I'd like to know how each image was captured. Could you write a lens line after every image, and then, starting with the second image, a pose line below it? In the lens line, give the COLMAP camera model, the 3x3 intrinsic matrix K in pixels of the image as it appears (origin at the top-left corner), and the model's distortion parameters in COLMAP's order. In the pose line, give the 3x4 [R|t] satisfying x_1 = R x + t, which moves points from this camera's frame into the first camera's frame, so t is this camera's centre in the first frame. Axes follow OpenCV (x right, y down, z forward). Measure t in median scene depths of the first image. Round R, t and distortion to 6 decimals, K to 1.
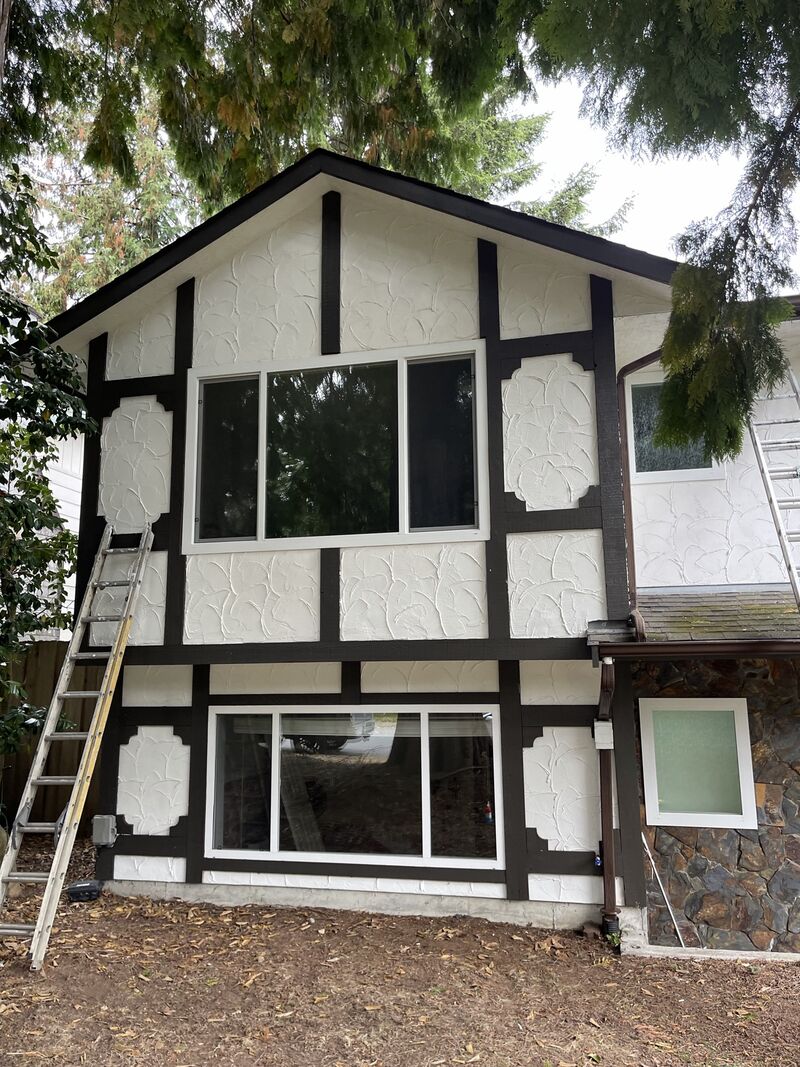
lens RADIAL K [[795.5, 0, 401.0], [0, 795.5, 540.4], [0, 0, 1]] dist [0.067217, -0.090067]
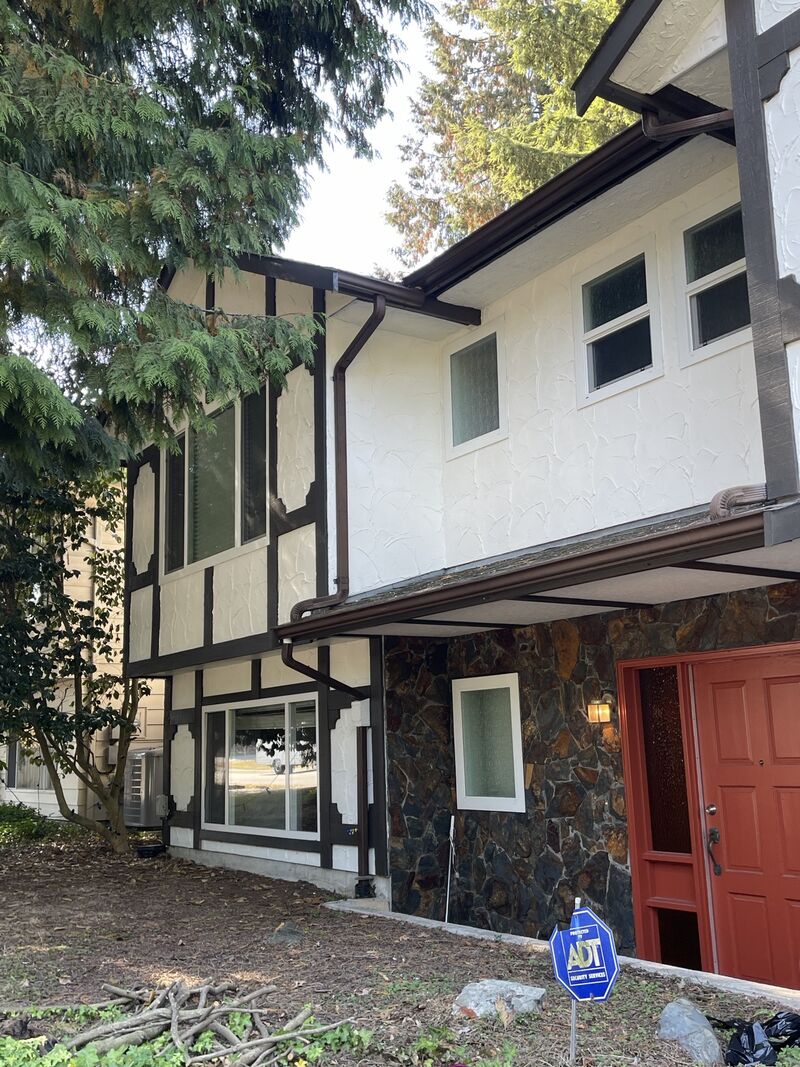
lens RADIAL K [[1095.8, 0, 427.0], [0, 1095.8, 532.1], [0, 0, 1]] dist [0.019508, -0.002325]
pose [[0.741002, -0.141410, -0.656444, 1.224413], [0.139060, 0.988699, -0.056011, 0.094783], [0.656946, -0.049781, 0.752292, -0.006115]]
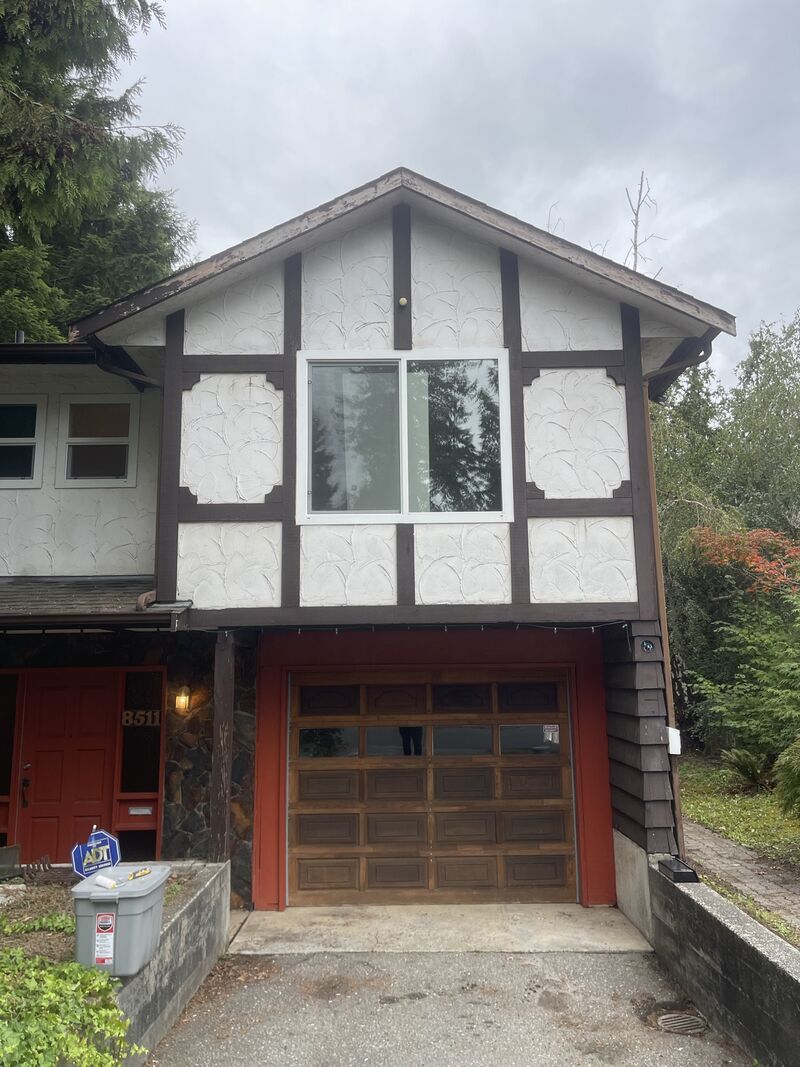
lens RADIAL K [[797.1, 0, 405.1], [0, 797.1, 532.3], [0, 0, 1]] dist [0.071503, -0.099312]
pose [[0.972261, 0.037676, 0.230842, 0.957627], [-0.036939, 0.999289, -0.007514, -0.036389], [-0.230962, -0.001221, 0.972962, -0.391638]]
